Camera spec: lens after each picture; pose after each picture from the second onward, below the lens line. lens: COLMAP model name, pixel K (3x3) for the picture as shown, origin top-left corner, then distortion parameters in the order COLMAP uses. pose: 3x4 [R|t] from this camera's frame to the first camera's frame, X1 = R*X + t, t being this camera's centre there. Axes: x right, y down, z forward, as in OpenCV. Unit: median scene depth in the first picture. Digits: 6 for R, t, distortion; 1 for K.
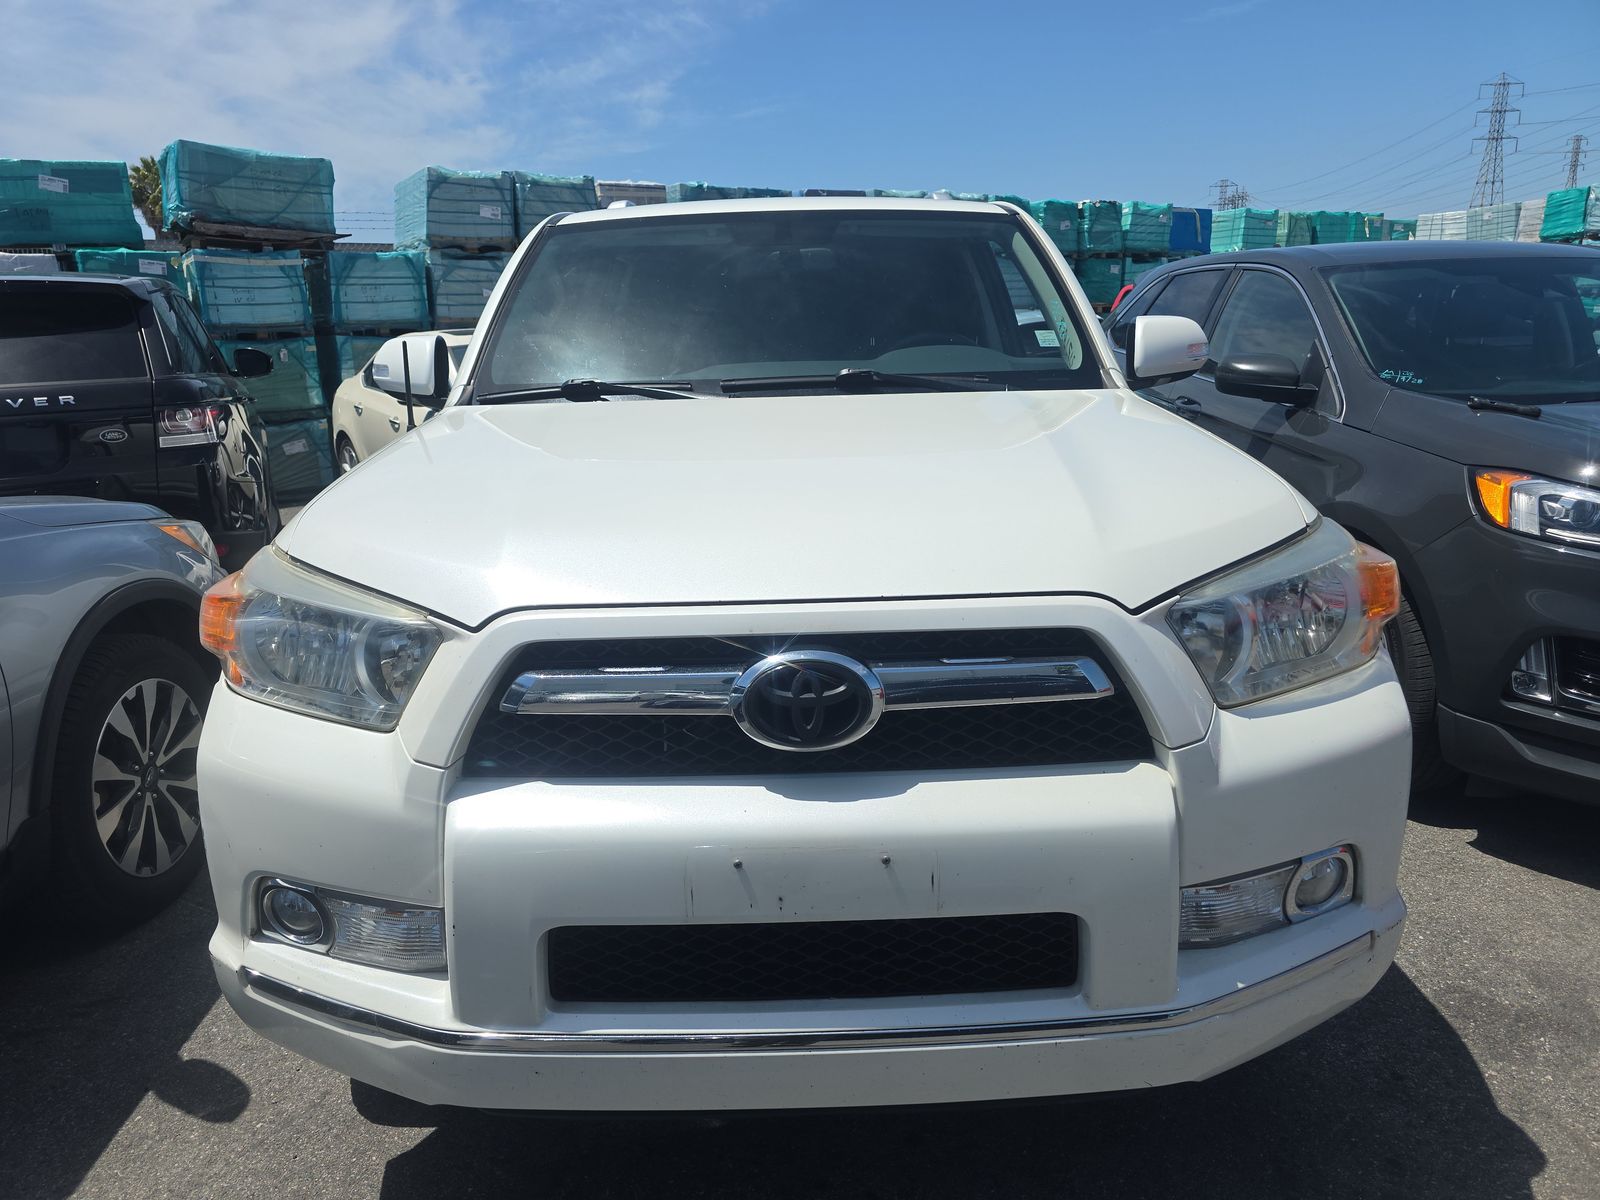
lens RADIAL K [[1071.2, 0, 800.0], [0, 1071.2, 600.0], [0, 0, 1]] dist [0.059791, -0.051015]
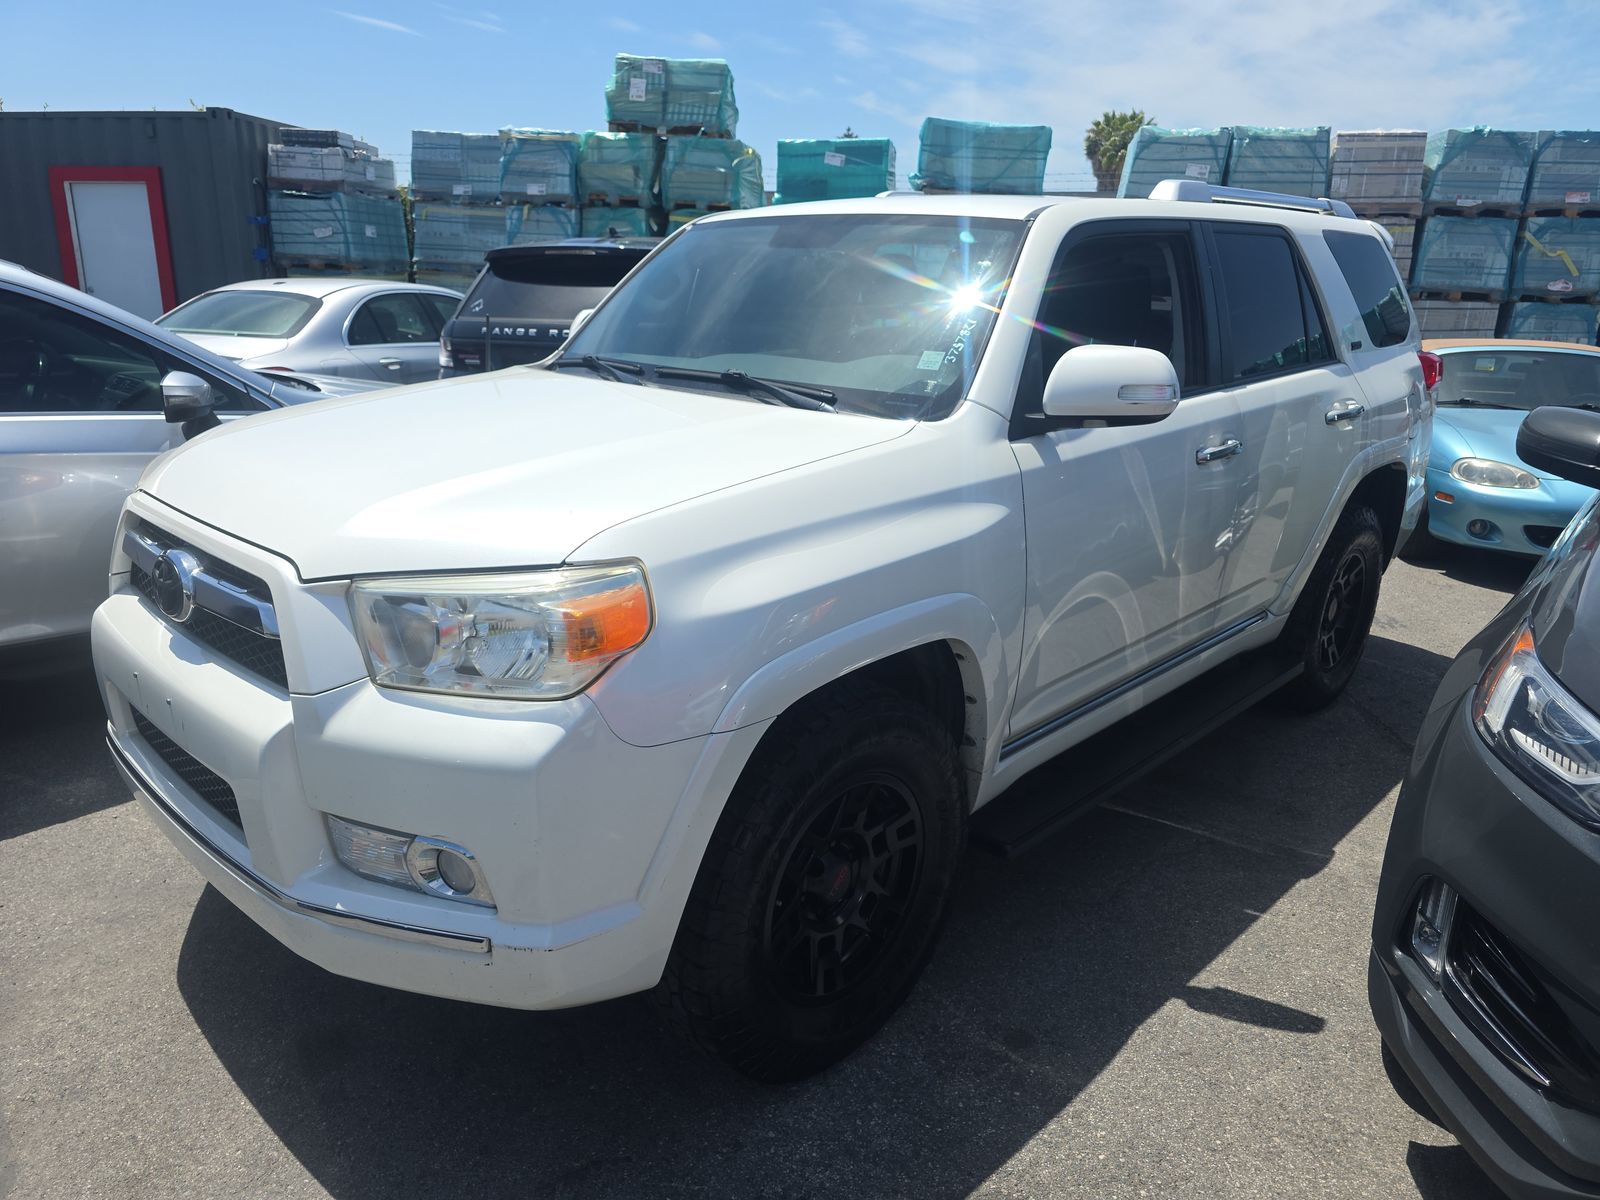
lens RADIAL K [[1071.2, 0, 800.0], [0, 1071.2, 600.0], [0, 0, 1]] dist [0.059791, -0.051015]
pose [[0.703508, 0.252626, -0.664271, 0.209111], [-0.222032, 0.966030, 0.132240, -0.035186], [0.675113, 0.054458, 0.735702, 0.060866]]
